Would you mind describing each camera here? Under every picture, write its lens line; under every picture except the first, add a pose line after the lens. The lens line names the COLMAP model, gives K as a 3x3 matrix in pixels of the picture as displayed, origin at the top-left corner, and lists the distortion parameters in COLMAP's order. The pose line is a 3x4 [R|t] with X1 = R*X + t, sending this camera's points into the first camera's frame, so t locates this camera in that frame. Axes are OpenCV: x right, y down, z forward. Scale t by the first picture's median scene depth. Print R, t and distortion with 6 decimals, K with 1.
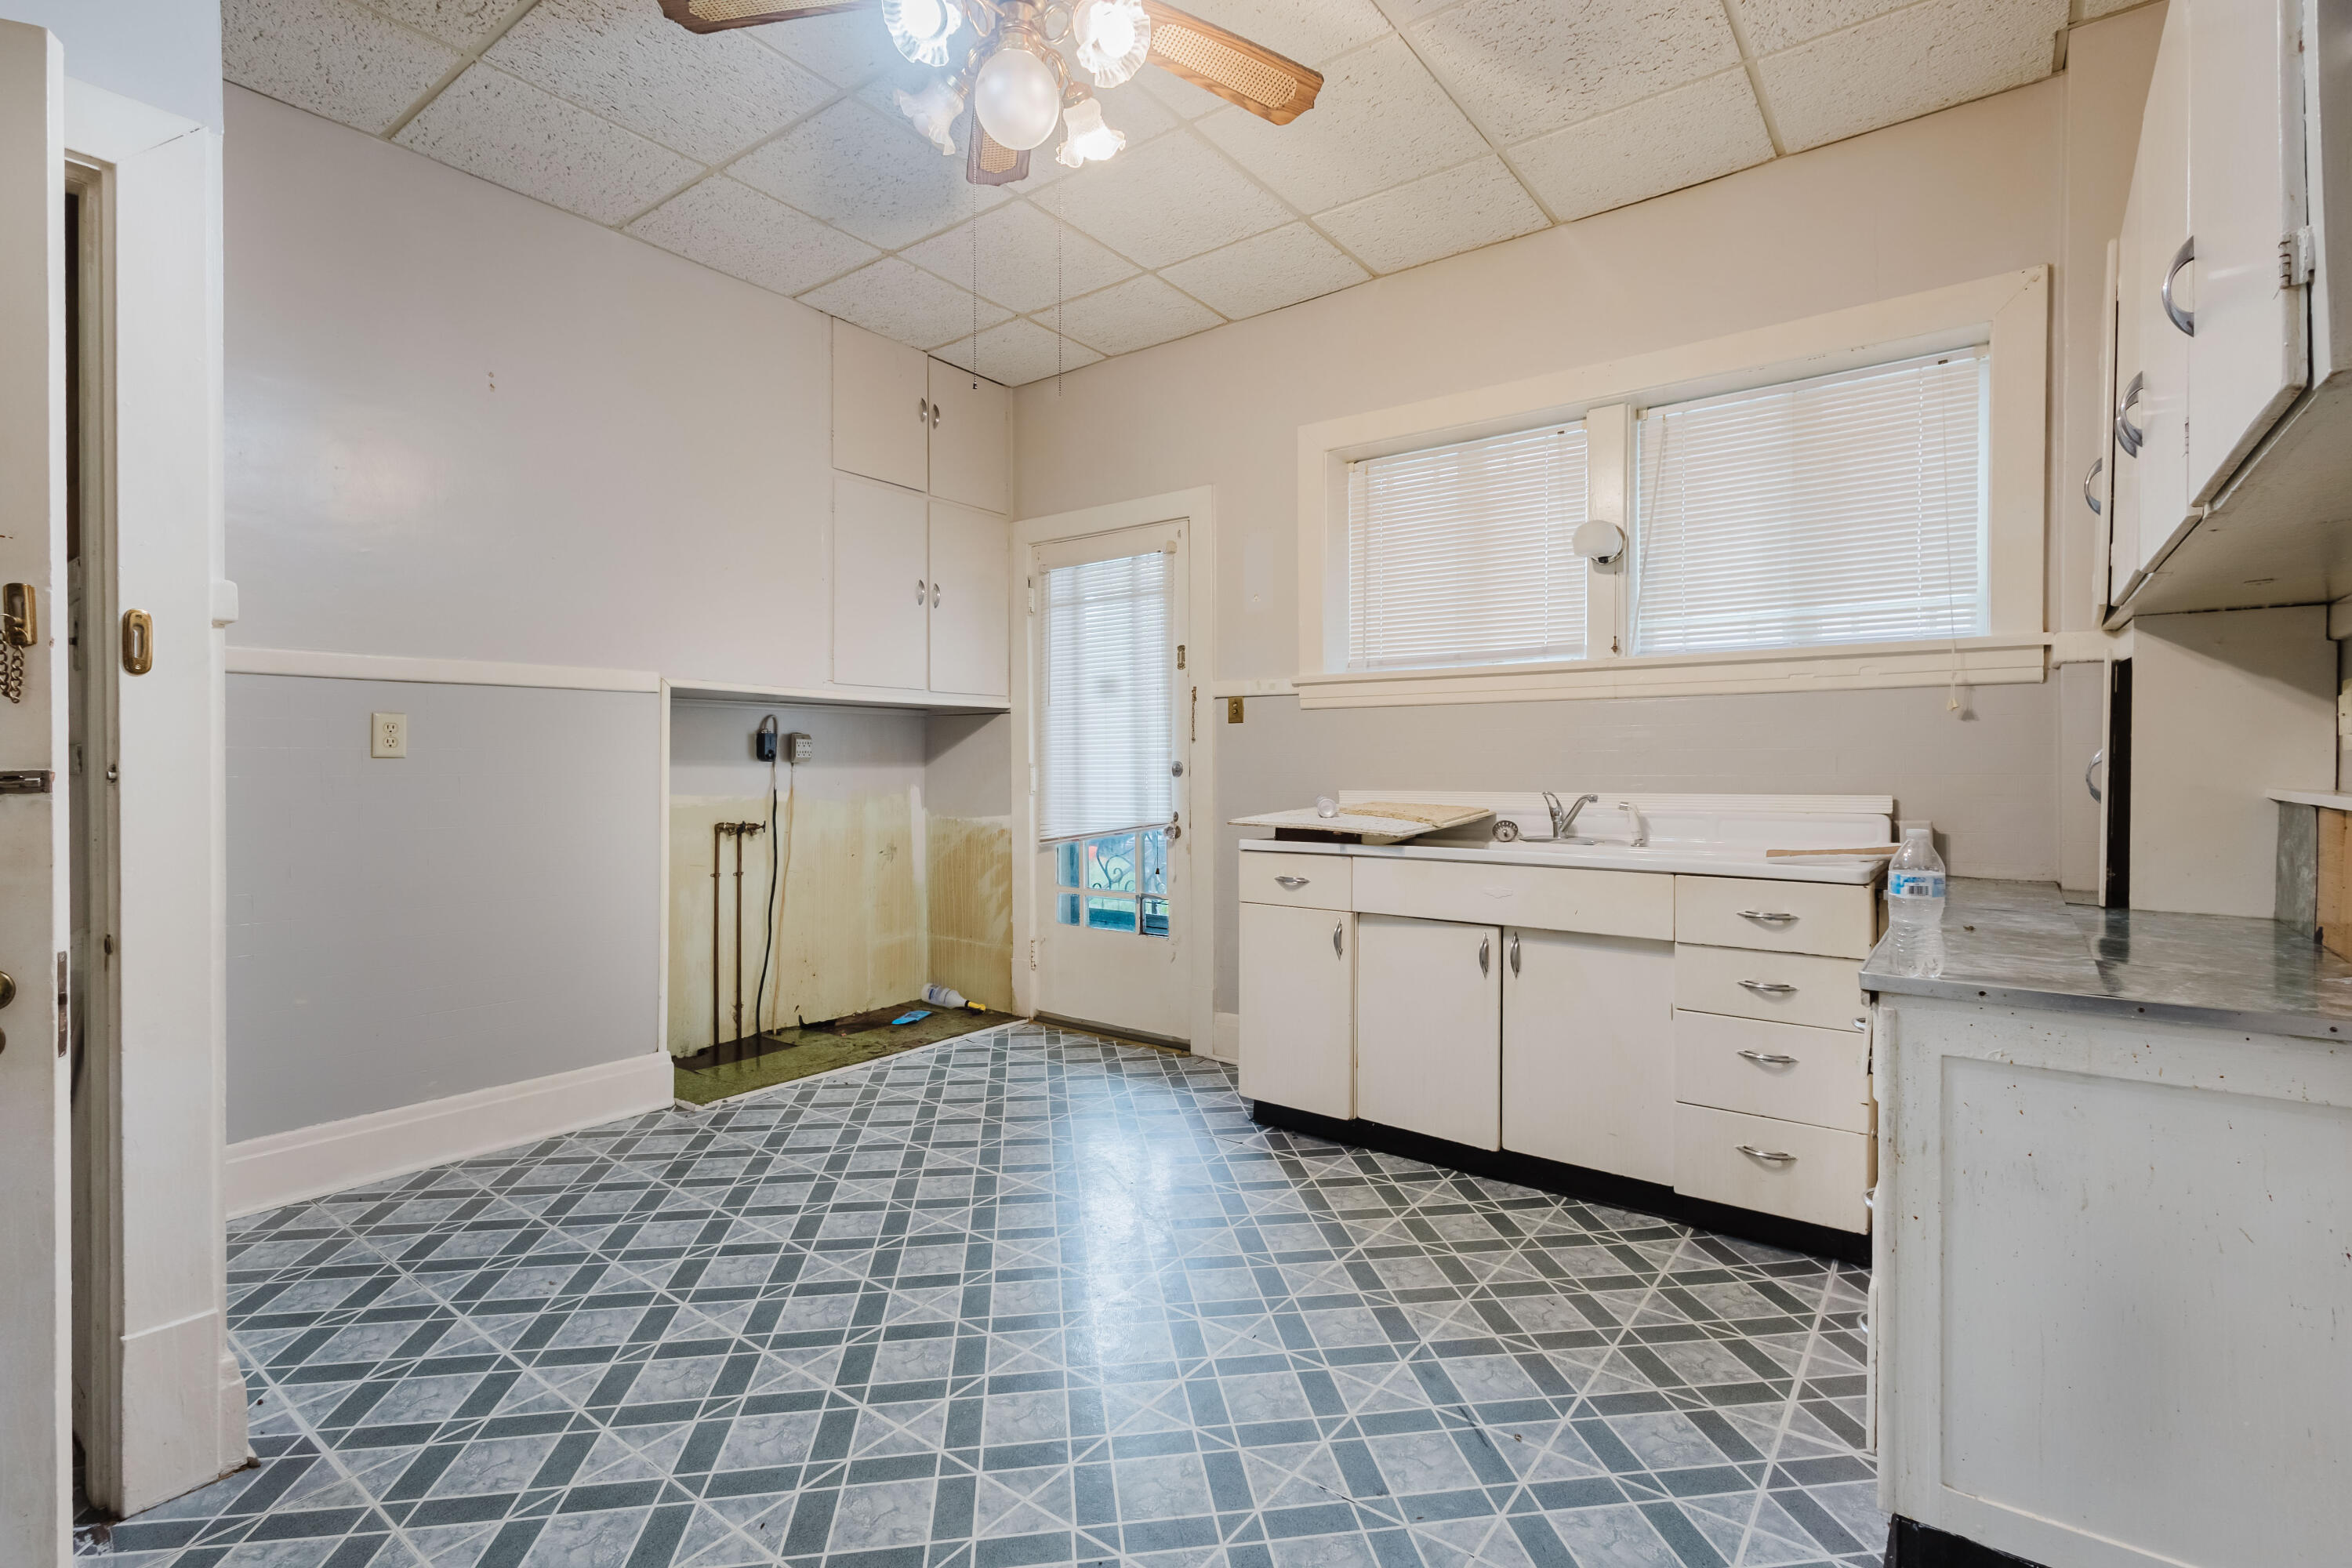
lens RADIAL K [[1080.4, 0, 1187.3], [0, 1080.4, 775.4], [0, 0, 1]] dist [0.012305, -0.001414]
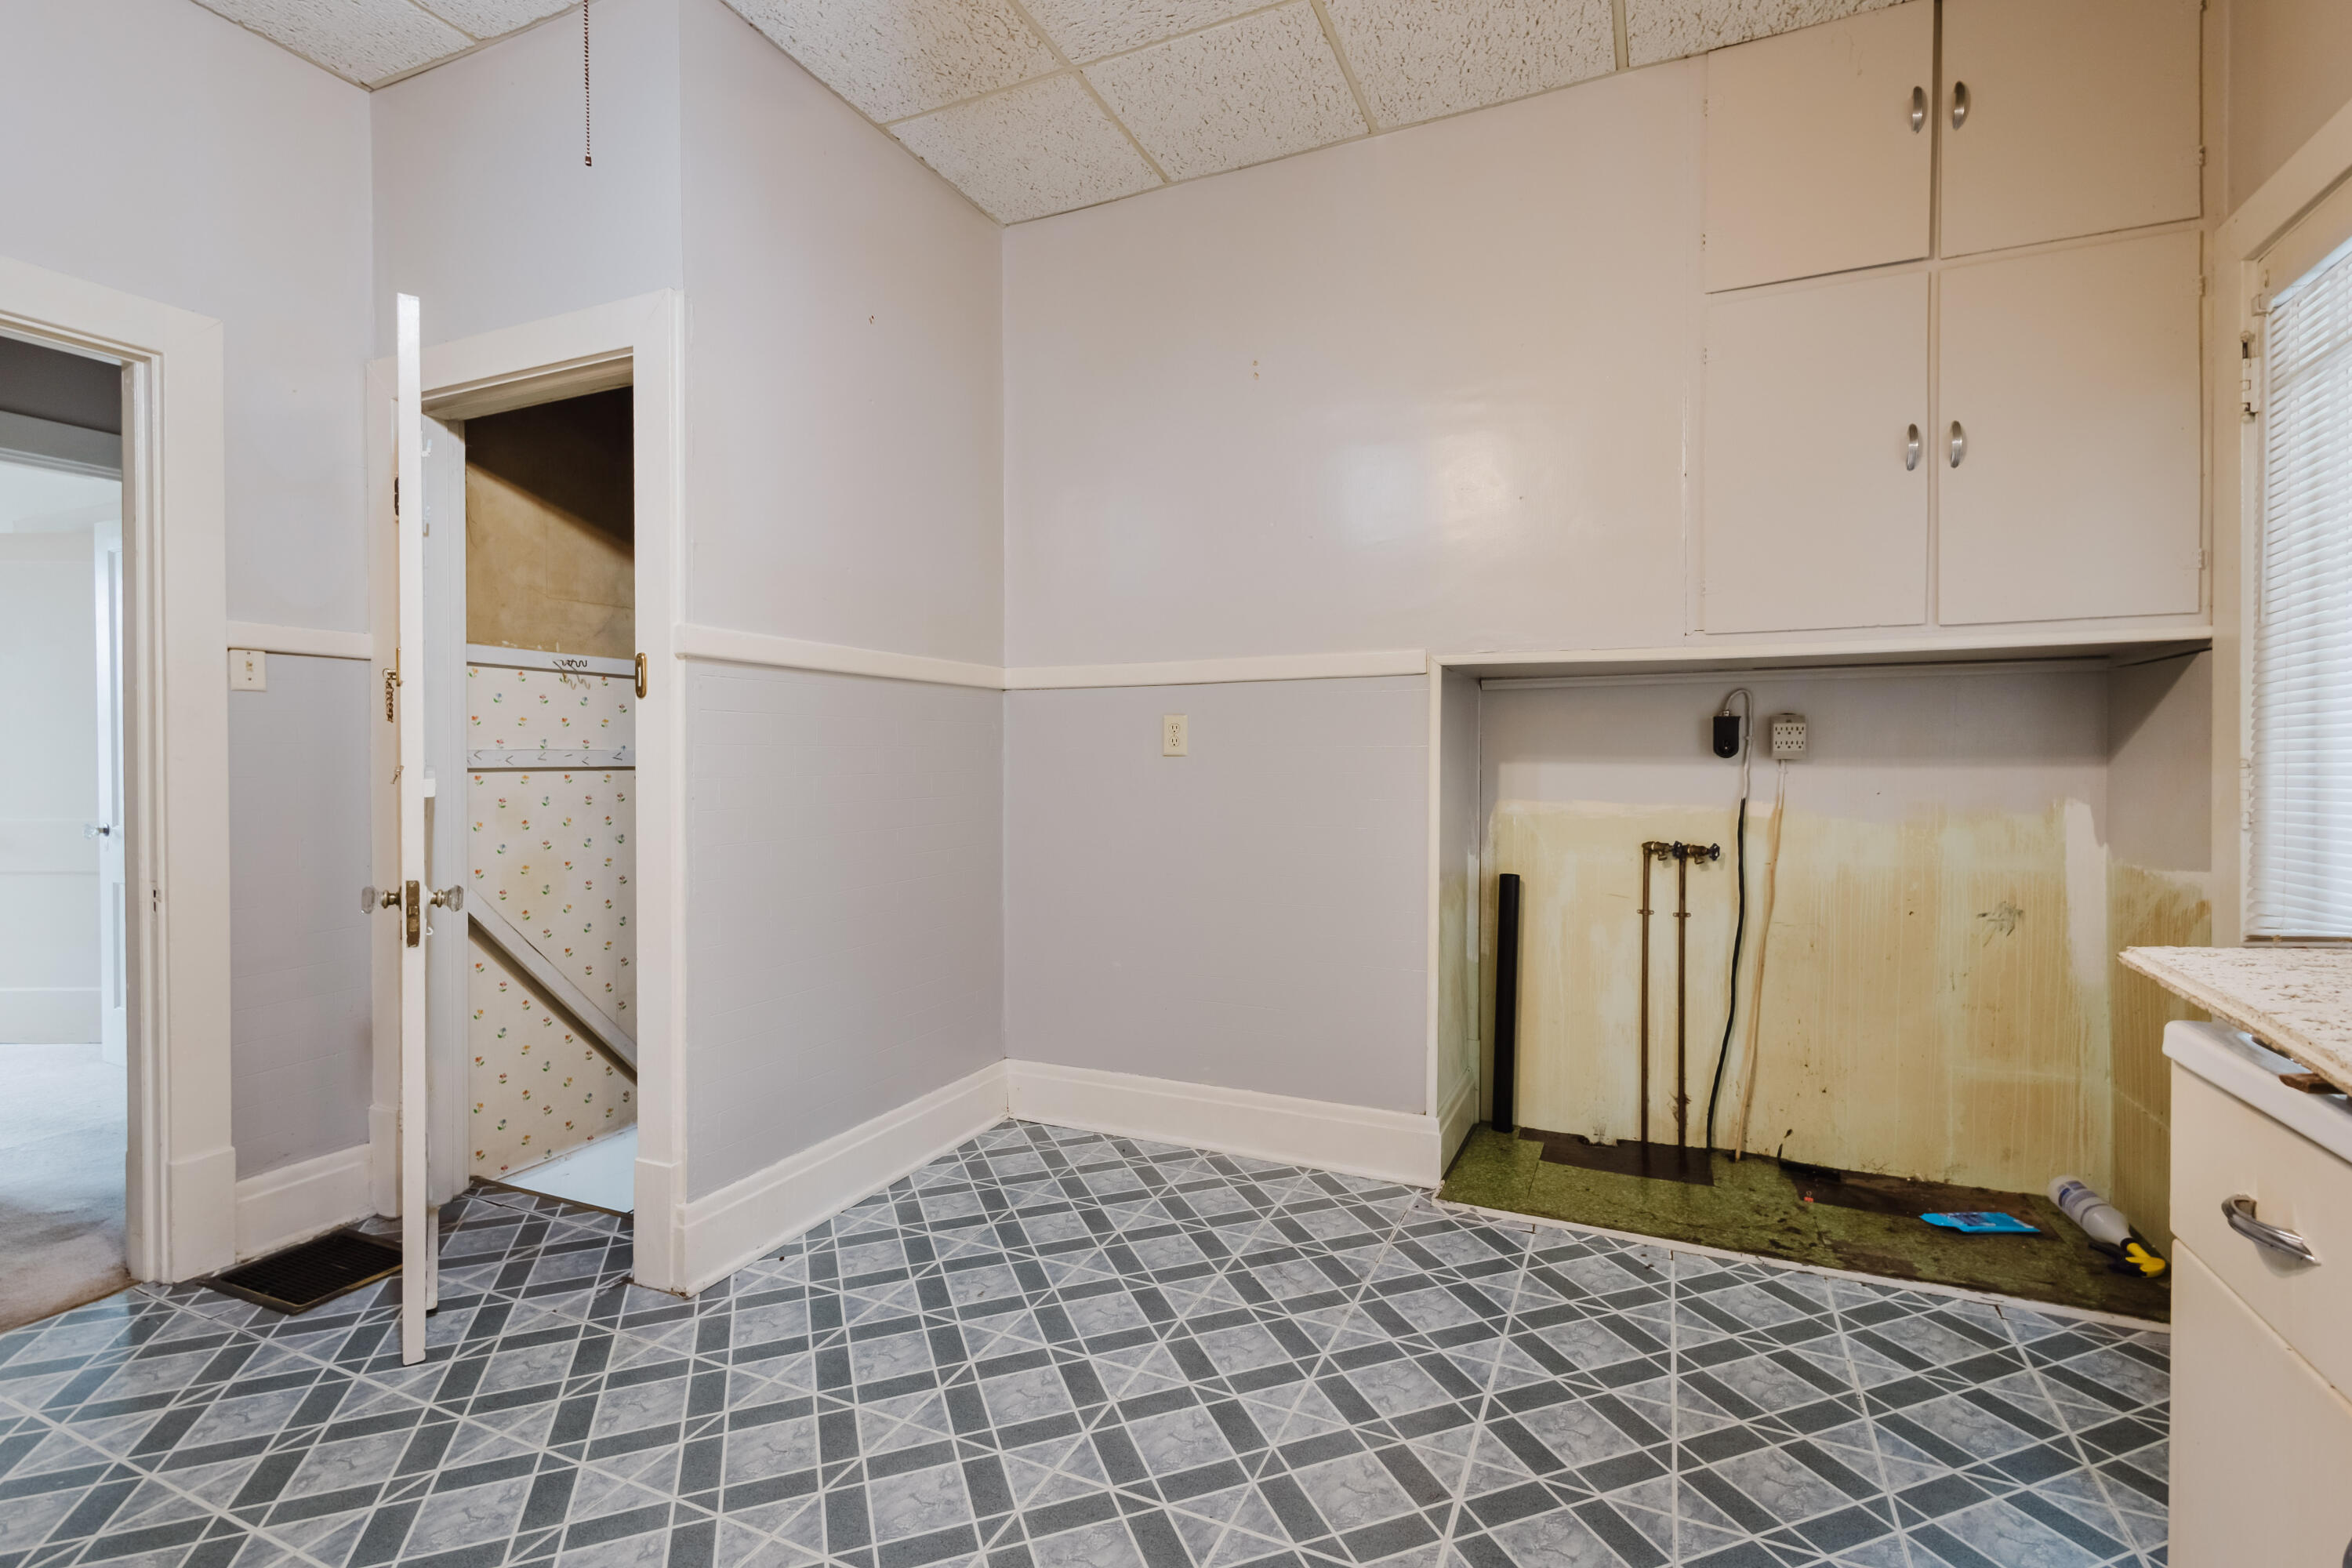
lens RADIAL K [[1080.4, 0, 1182.2], [0, 1080.4, 773.1], [0, 0, 1]] dist [0.012305, -0.001414]
pose [[0.206722, 0.007896, -0.978368, 0.229137], [-0.010114, 0.999931, 0.005933, -0.003887], [0.978348, 0.008669, 0.206787, 0.559550]]
